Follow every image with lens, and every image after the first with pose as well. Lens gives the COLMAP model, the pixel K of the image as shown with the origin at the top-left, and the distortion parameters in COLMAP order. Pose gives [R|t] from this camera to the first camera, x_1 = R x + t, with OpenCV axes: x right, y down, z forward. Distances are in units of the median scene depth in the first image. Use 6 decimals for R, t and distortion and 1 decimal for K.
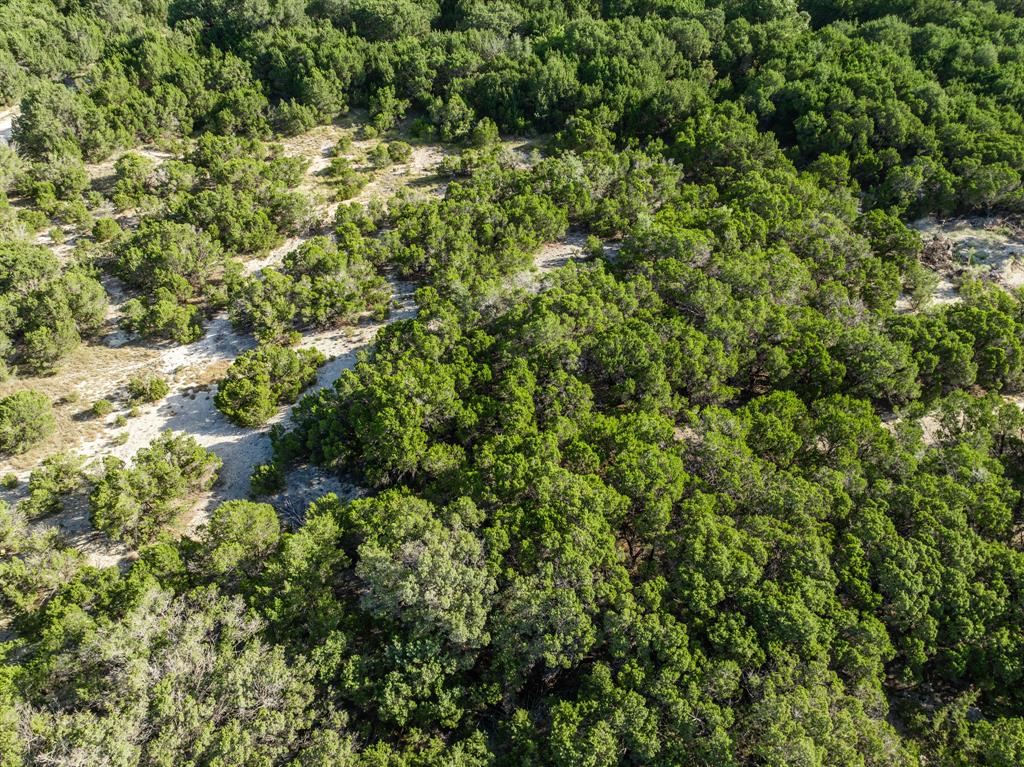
lens RADIAL K [[765.9, 0, 512.0], [0, 765.9, 383.5], [0, 0, 1]] dist [0.002207, 0.009660]
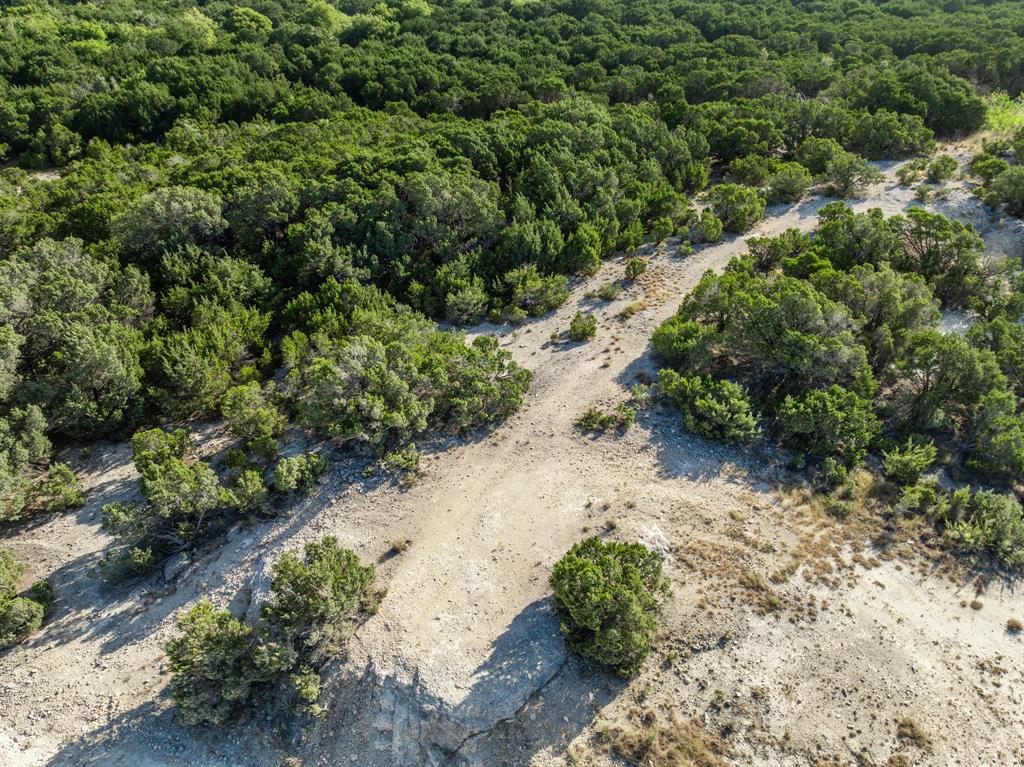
lens RADIAL K [[765.9, 0, 512.0], [0, 765.9, 383.5], [0, 0, 1]] dist [0.002207, 0.009660]
pose [[0.862082, -0.284316, 0.419499, -0.081135], [0.351677, 0.931661, -0.091271, 0.293211], [-0.364881, 0.226211, 0.903156, -0.127790]]
